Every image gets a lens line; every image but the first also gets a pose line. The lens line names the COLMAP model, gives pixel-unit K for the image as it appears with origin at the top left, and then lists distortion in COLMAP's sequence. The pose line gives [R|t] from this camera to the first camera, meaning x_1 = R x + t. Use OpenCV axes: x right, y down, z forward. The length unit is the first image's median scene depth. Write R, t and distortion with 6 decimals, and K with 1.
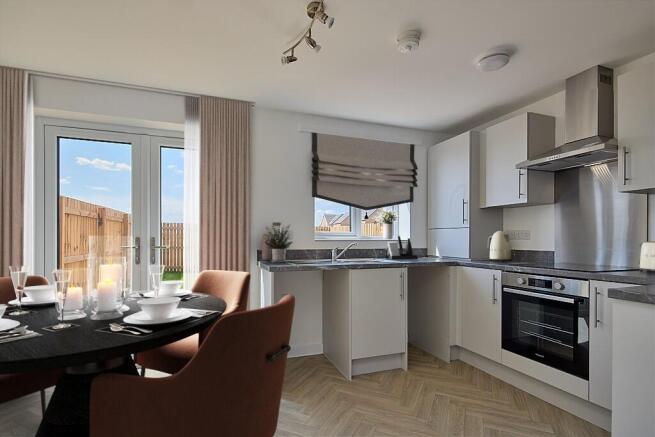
lens RADIAL K [[316.1, 0, 327.5], [0, 316.1, 238.4], [0, 0, 1]] dist [-0.000513, -0.000469]
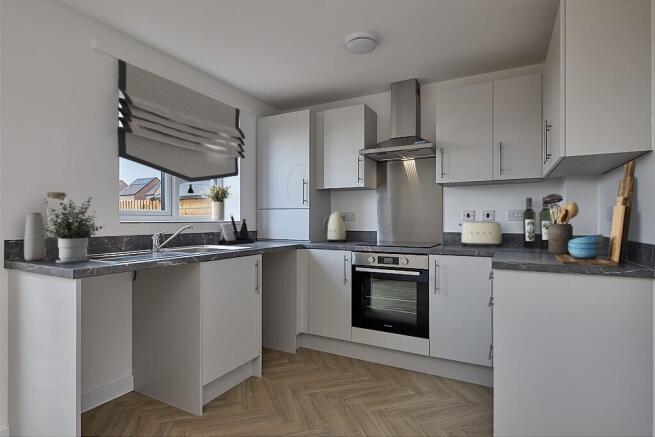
lens RADIAL K [[331.6, 0, 327.5], [0, 331.6, 218.5], [0, 0, 1]] dist [0.000366, -0.000549]
pose [[0.738533, 0.003724, 0.674207, -0.212760], [-0.003562, 0.999992, -0.001621, -0.001734], [-0.674208, -0.001204, 0.738540, 0.228197]]
